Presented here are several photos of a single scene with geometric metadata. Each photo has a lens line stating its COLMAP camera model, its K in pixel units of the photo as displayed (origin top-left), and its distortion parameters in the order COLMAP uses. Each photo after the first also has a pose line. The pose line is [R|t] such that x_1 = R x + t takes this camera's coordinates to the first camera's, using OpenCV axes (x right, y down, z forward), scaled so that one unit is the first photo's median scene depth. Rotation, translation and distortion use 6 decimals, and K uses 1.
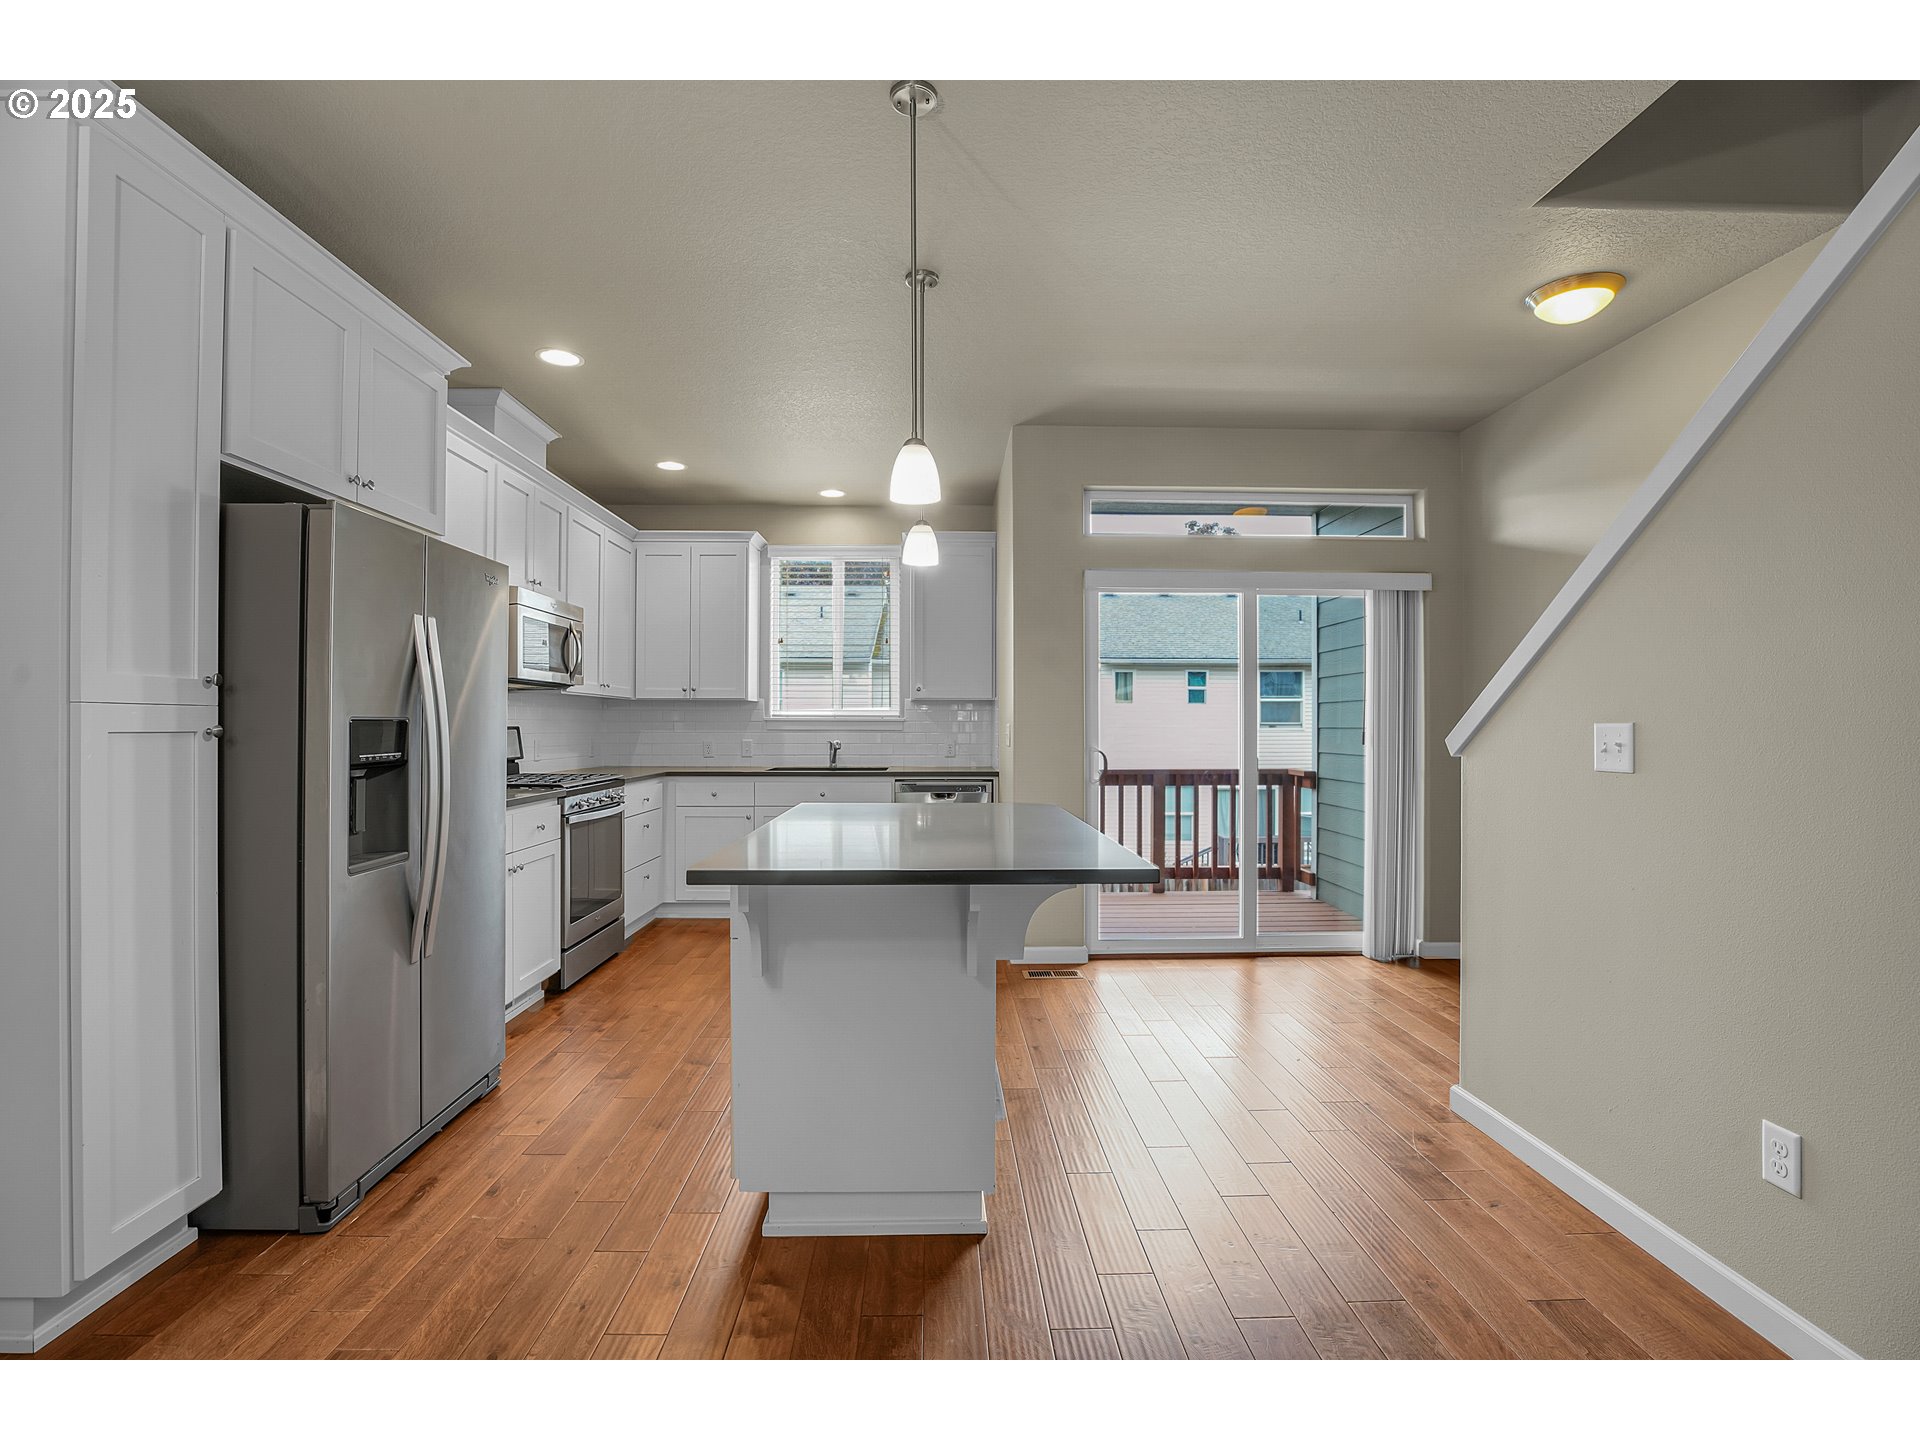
lens RADIAL K [[926.5, 0, 962.9], [0, 926.5, 726.4], [0, 0, 1]] dist [-0.051637, 0.015071]
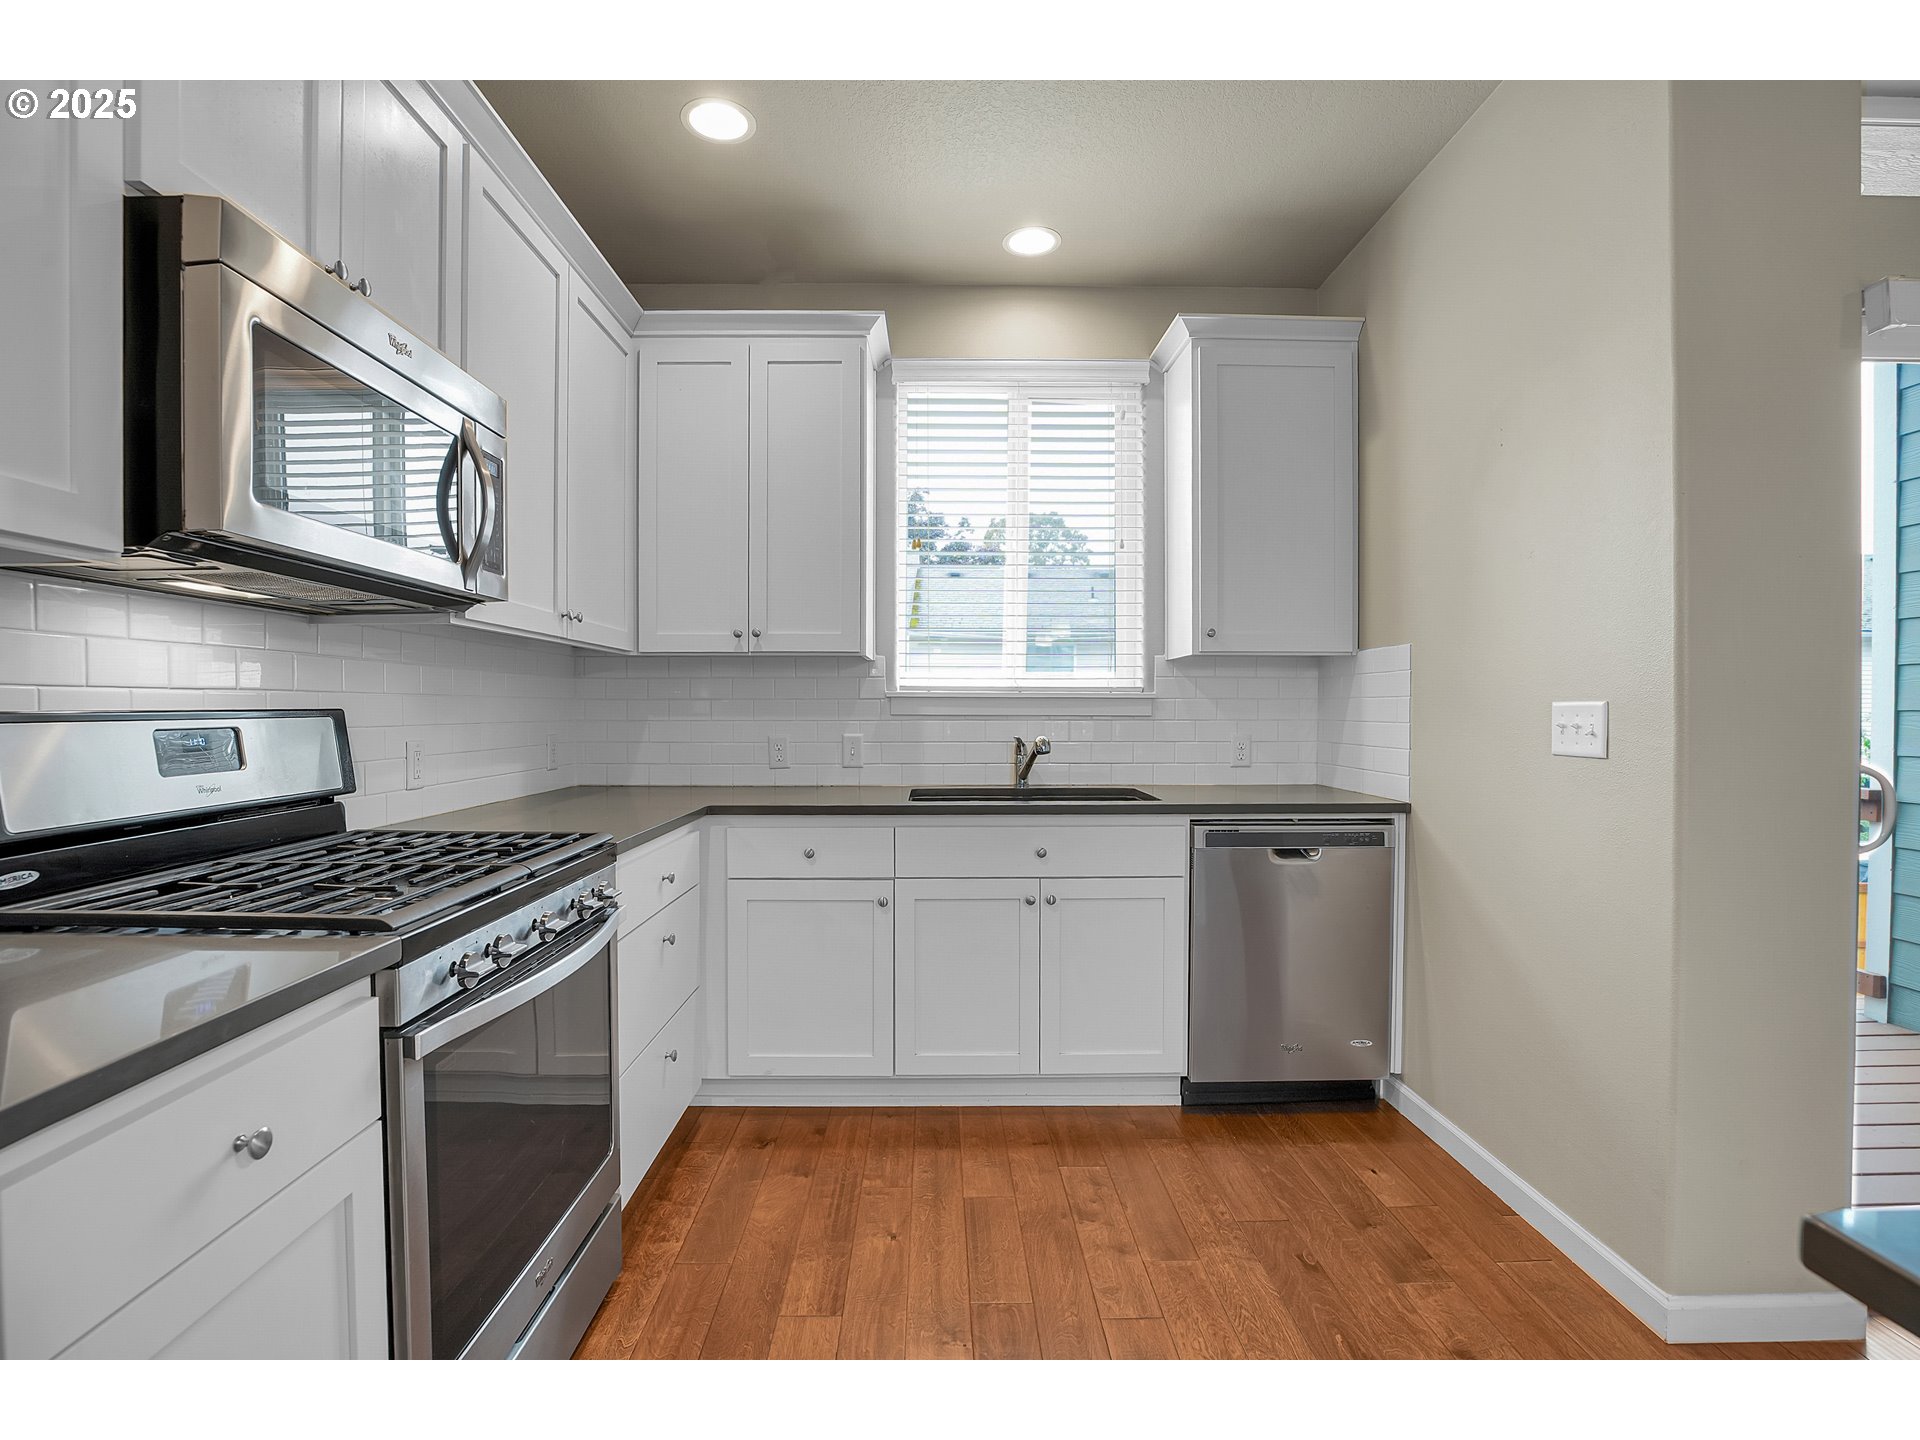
lens RADIAL K [[926.5, 0, 962.9], [0, 926.5, 726.4], [0, 0, 1]] dist [-0.051637, 0.015071]
pose [[0.999990, -0.000139, 0.004425, -0.184860], [0.000052, 0.999807, 0.019658, 0.000163], [-0.004426, -0.019658, 0.999797, 0.508610]]
